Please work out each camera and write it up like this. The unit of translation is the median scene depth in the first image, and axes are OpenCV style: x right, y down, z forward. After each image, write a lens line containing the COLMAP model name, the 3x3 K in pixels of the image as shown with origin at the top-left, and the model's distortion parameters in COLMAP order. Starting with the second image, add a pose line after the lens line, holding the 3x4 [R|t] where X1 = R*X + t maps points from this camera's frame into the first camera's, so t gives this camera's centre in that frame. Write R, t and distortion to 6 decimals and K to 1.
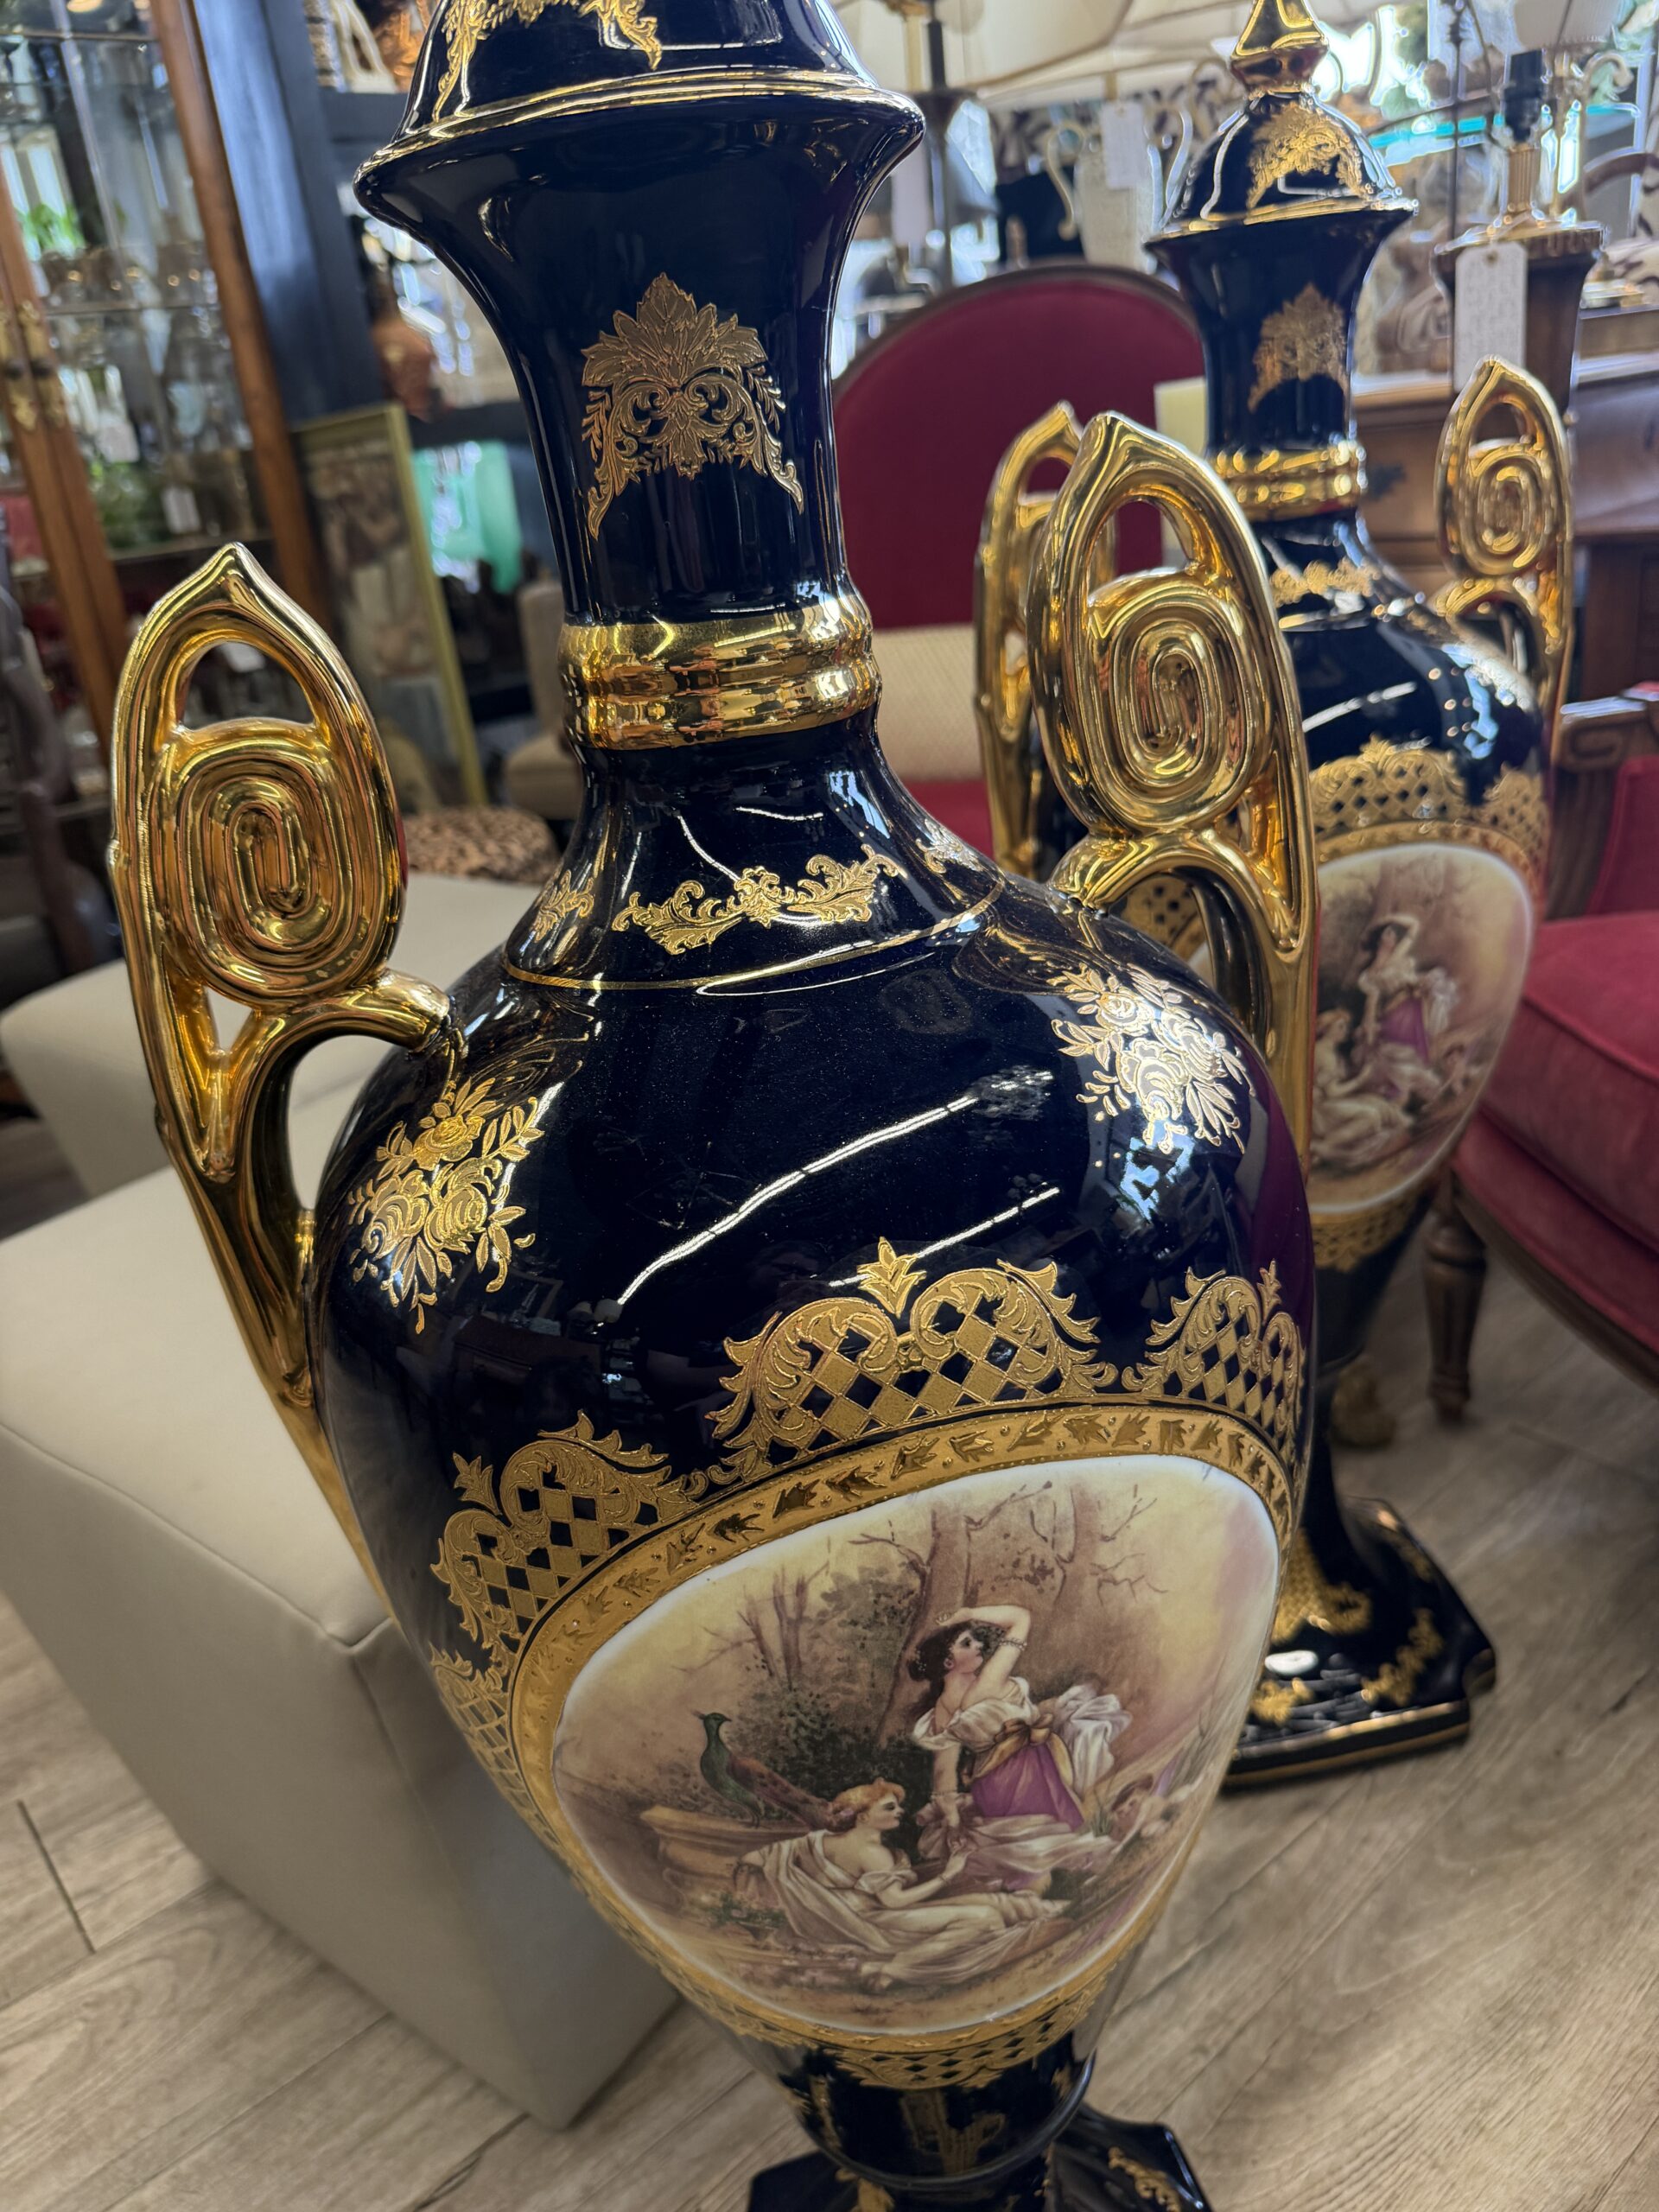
lens RADIAL K [[1607.2, 0, 839.3], [0, 1607.2, 1073.2], [0, 0, 1]] dist [0.082327, -0.140133]
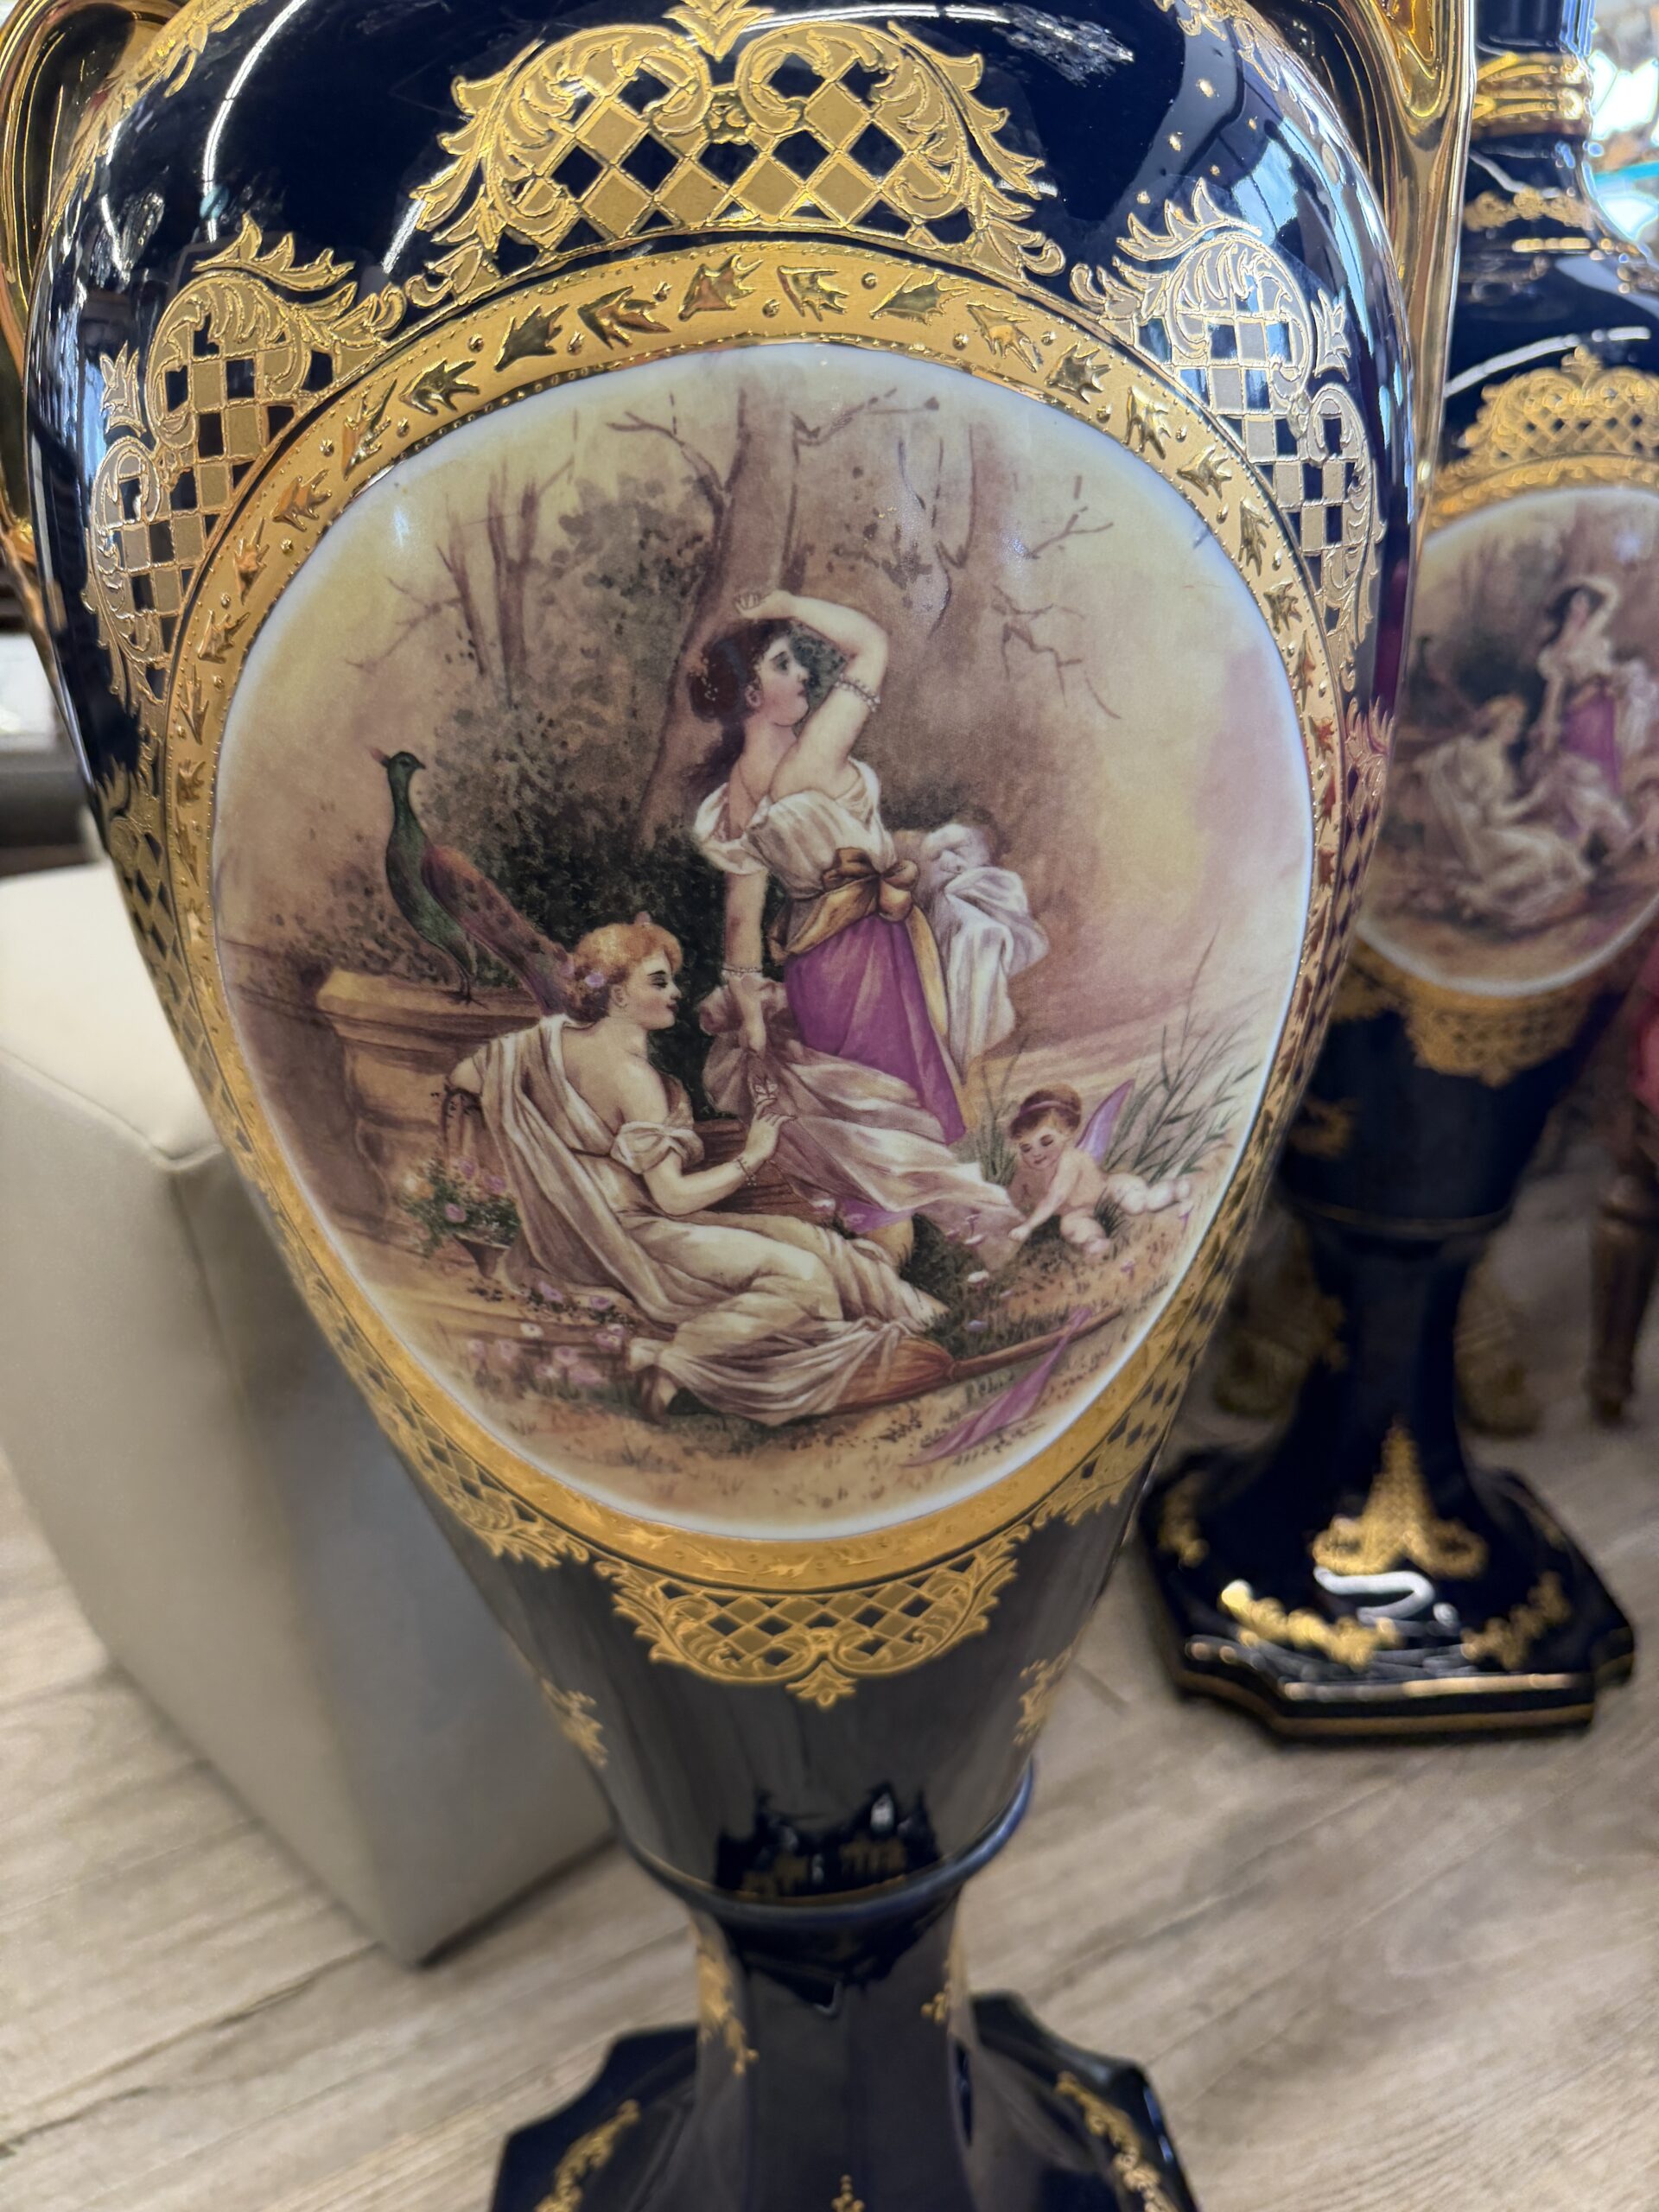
lens RADIAL K [[1607.2, 0, 839.3], [0, 1607.2, 1073.2], [0, 0, 1]] dist [0.082327, -0.140133]
pose [[0.986729, 0.119657, -0.109759, 0.180702], [-0.128356, 0.988818, -0.075925, 0.527851], [0.099447, 0.089005, 0.991054, 0.353639]]
